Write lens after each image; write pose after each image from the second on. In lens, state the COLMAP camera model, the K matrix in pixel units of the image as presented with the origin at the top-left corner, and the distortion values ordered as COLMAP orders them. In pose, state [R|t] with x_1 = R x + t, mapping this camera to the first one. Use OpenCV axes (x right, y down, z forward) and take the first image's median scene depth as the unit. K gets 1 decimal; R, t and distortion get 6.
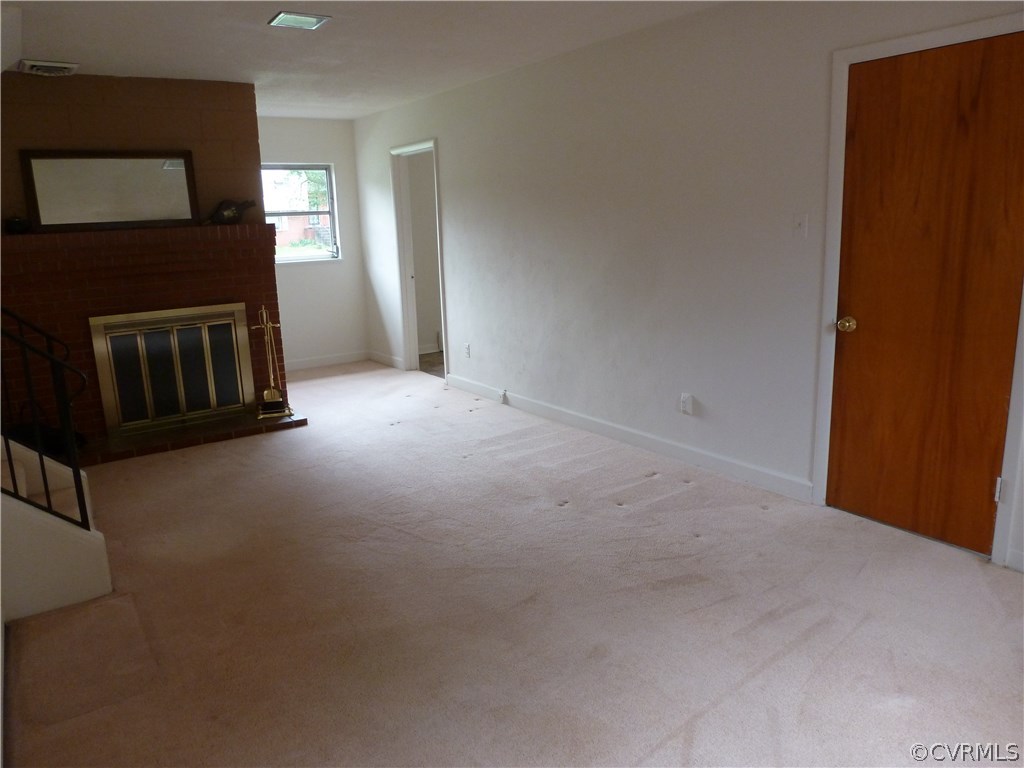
lens RADIAL K [[739.5, 0, 512.4], [0, 739.5, 377.9], [0, 0, 1]] dist [-0.035069, 0.003232]
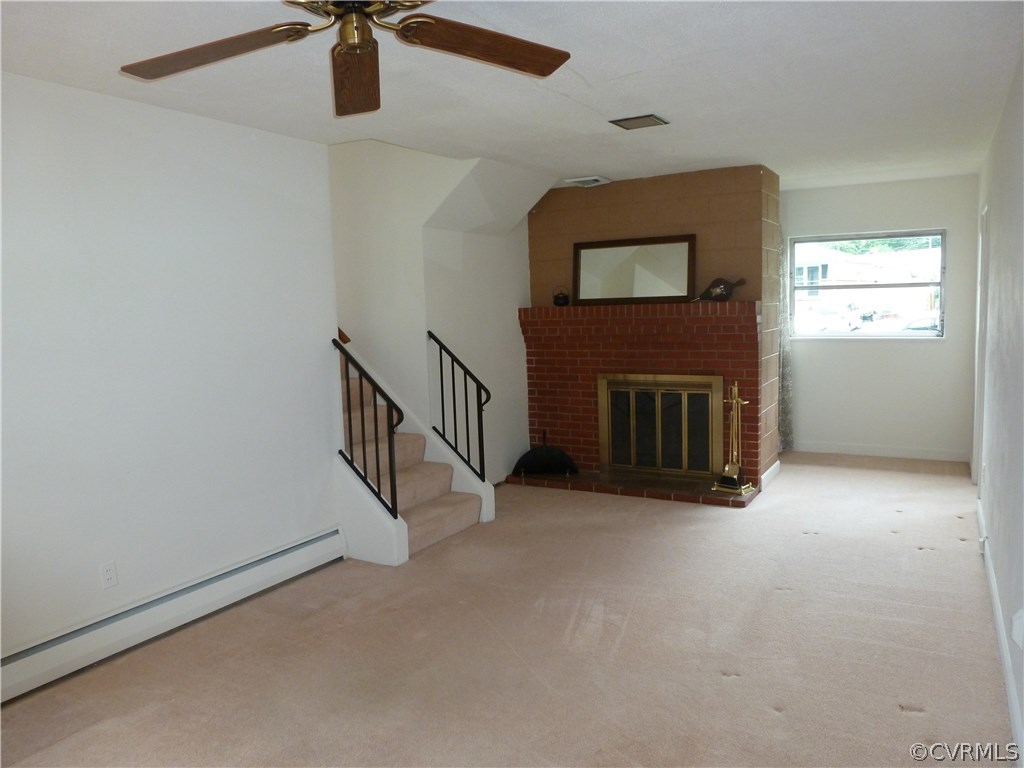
lens RADIAL K [[739.5, 0, 512.4], [0, 739.5, 377.9], [0, 0, 1]] dist [-0.035069, 0.003232]
pose [[0.437010, 0.112879, -0.892346, 0.444578], [-0.176970, 0.983492, 0.037741, -0.089771], [0.881875, 0.141425, 0.449772, 0.284880]]
